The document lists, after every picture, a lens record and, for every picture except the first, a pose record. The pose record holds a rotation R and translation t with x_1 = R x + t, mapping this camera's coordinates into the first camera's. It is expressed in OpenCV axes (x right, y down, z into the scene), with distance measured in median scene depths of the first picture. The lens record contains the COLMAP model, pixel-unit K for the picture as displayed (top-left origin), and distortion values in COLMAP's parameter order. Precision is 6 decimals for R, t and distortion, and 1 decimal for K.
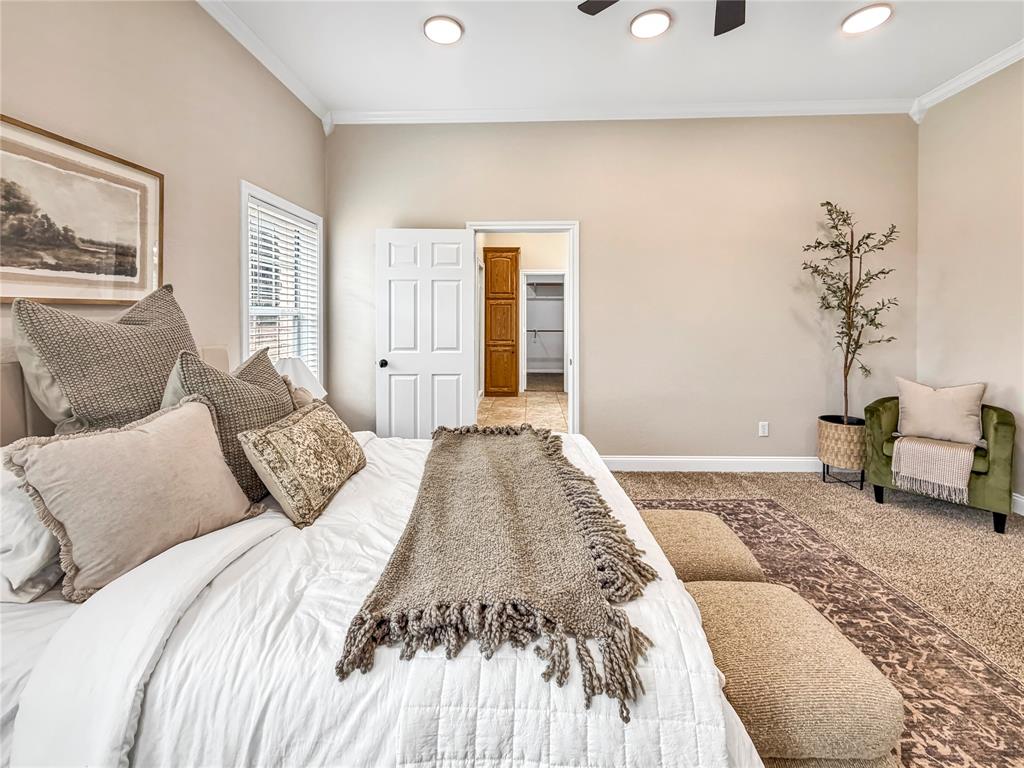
lens RADIAL K [[422.6, 0, 520.1], [0, 422.6, 320.9], [0, 0, 1]] dist [-0.001104, 0.000078]
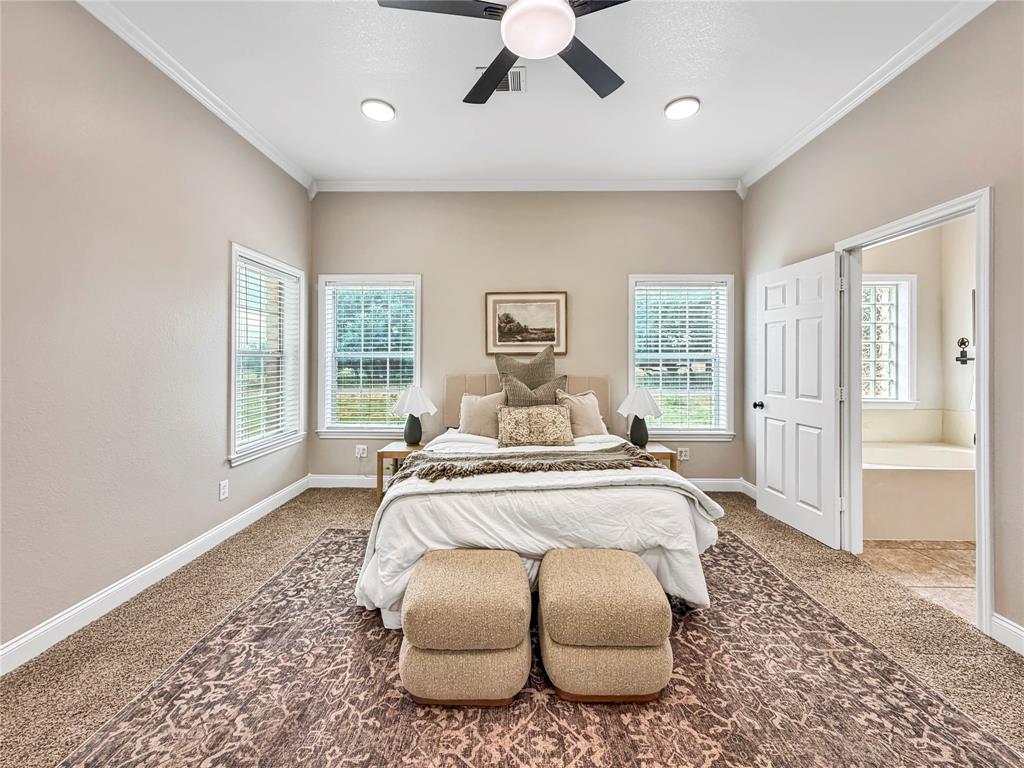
lens RADIAL K [[422.6, 0, 525.9], [0, 422.6, 365.6], [0, 0, 1]] dist [-0.001104, 0.000078]
pose [[0.055230, 0.008612, -0.998437, 0.713552], [-0.013522, 0.999878, 0.007877, 0.004110], [0.998382, 0.013066, 0.055340, 0.399248]]
